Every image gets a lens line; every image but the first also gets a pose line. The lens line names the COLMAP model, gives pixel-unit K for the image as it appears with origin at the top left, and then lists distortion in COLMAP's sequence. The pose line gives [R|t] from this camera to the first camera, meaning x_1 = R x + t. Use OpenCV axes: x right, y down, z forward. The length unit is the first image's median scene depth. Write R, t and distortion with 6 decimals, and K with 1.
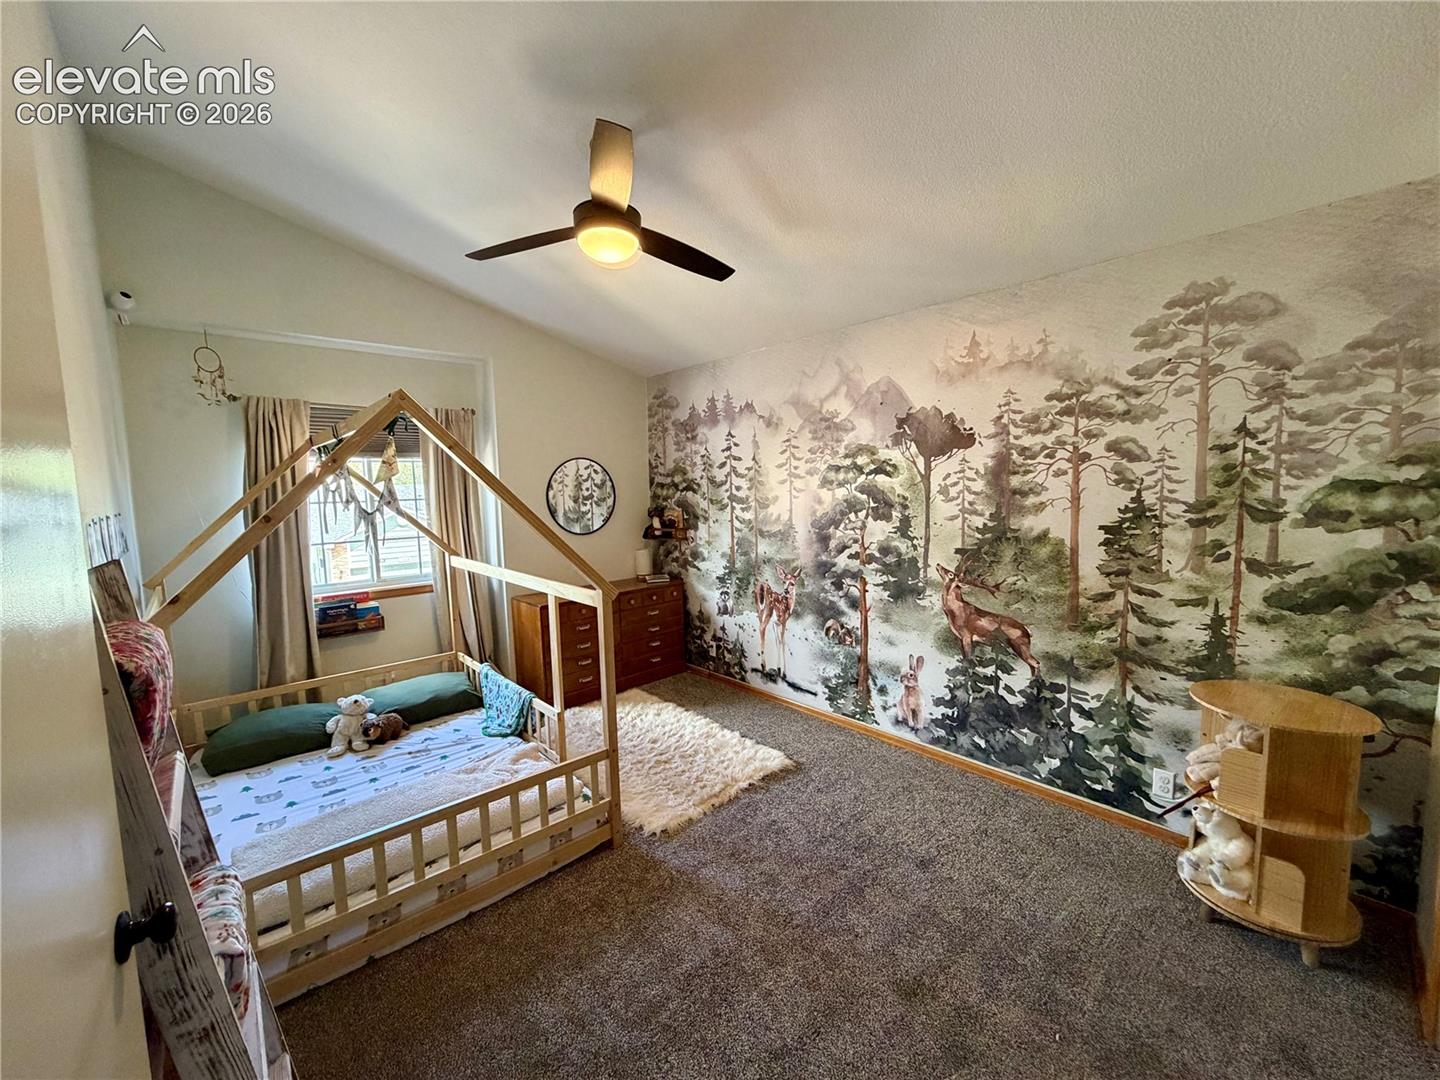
lens RADIAL K [[574.3, 0, 716.7], [0, 574.3, 539.6], [0, 0, 1]] dist [-0.001375, 0.000784]
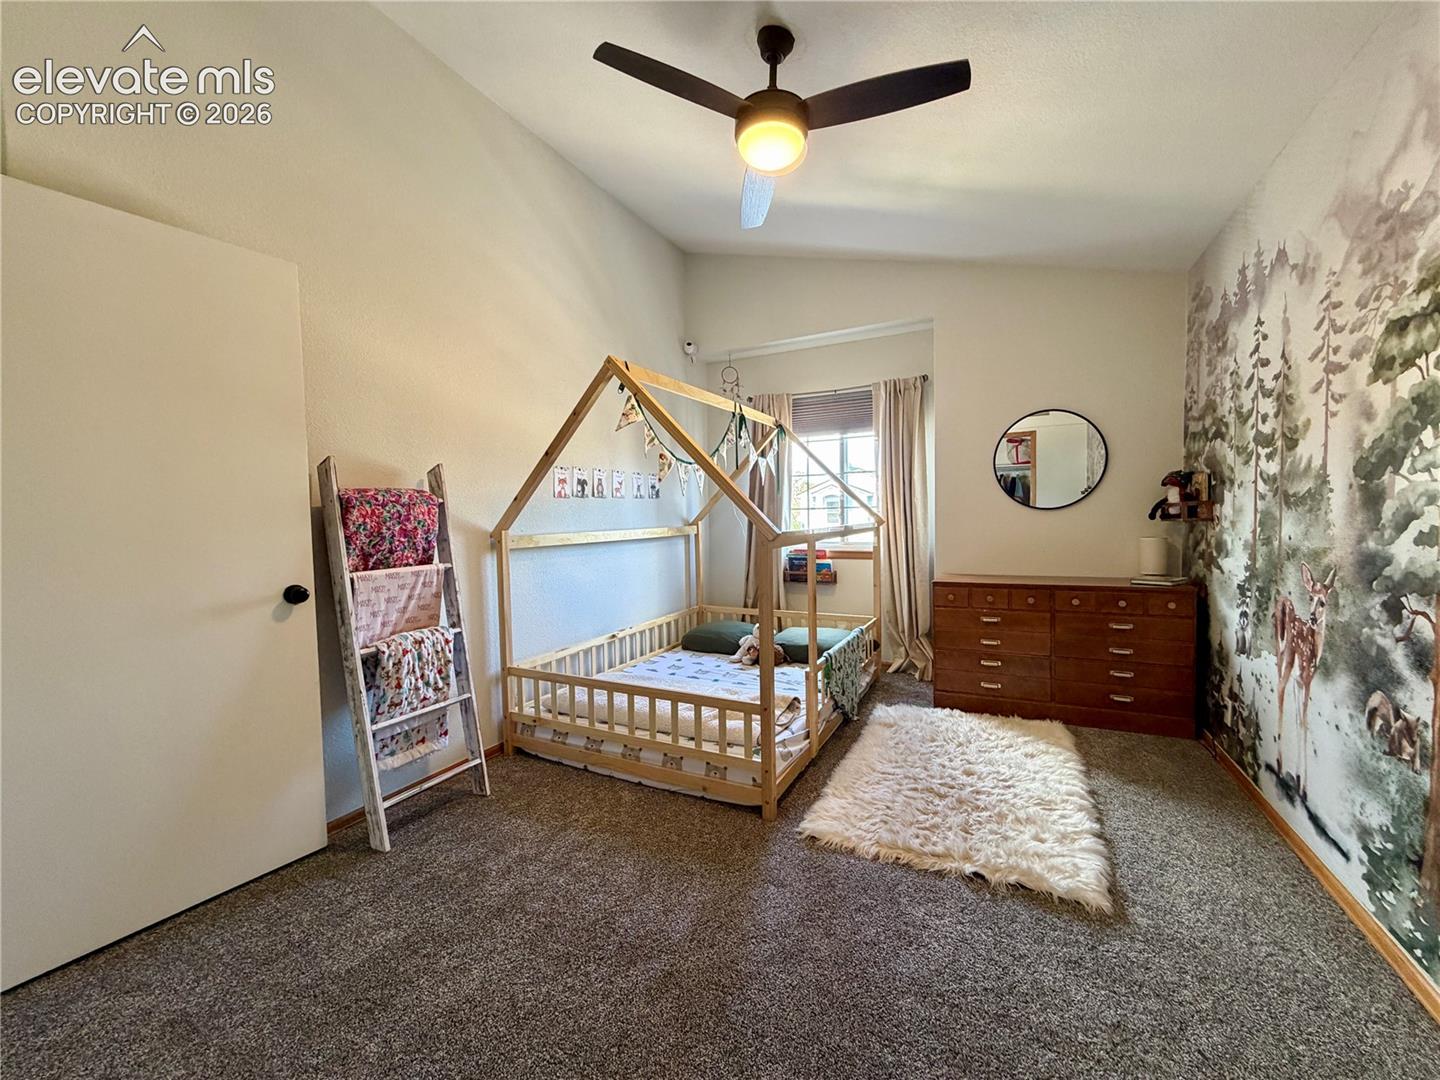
lens RADIAL K [[574.3, 0, 717.3], [0, 574.3, 540.6], [0, 0, 1]] dist [-0.001375, 0.000784]
pose [[0.356329, 0.058236, -0.932544, 0.381621], [-0.079019, 0.996358, 0.032027, 0.049691], [0.931013, 0.062277, 0.359634, 0.362041]]
